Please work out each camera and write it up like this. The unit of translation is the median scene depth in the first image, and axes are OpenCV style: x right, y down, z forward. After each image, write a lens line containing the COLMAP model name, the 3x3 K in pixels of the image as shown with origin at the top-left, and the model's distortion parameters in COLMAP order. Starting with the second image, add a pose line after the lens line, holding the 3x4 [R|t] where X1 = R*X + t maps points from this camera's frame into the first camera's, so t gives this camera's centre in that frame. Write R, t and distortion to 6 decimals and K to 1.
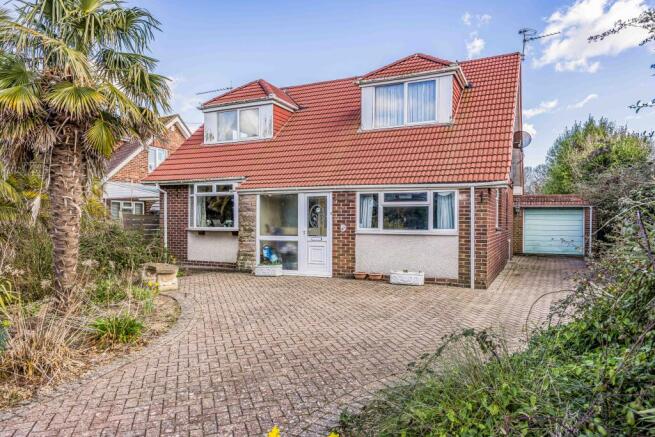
lens RADIAL K [[455.1, 0, 329.0], [0, 455.1, 220.1], [0, 0, 1]] dist [0.019004, 0.001730]
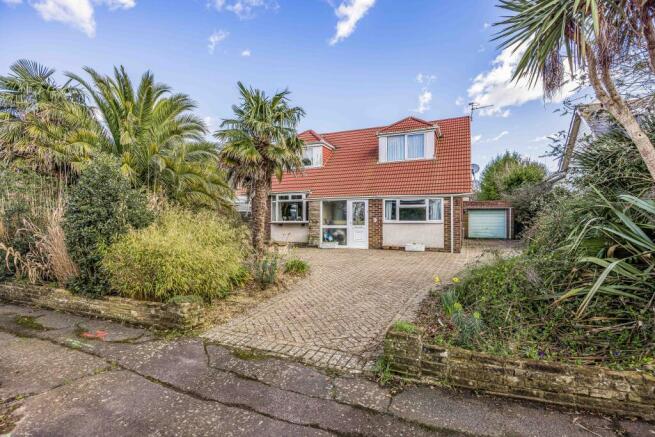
lens RADIAL K [[339.6, 0, 325.7], [0, 339.6, 217.7], [0, 0, 1]] dist [0.001362, -0.000428]
pose [[0.999190, -0.004237, 0.040019, -0.186497], [0.004560, 0.999958, -0.007982, 0.015670], [-0.039983, 0.008158, 0.999167, -0.252167]]
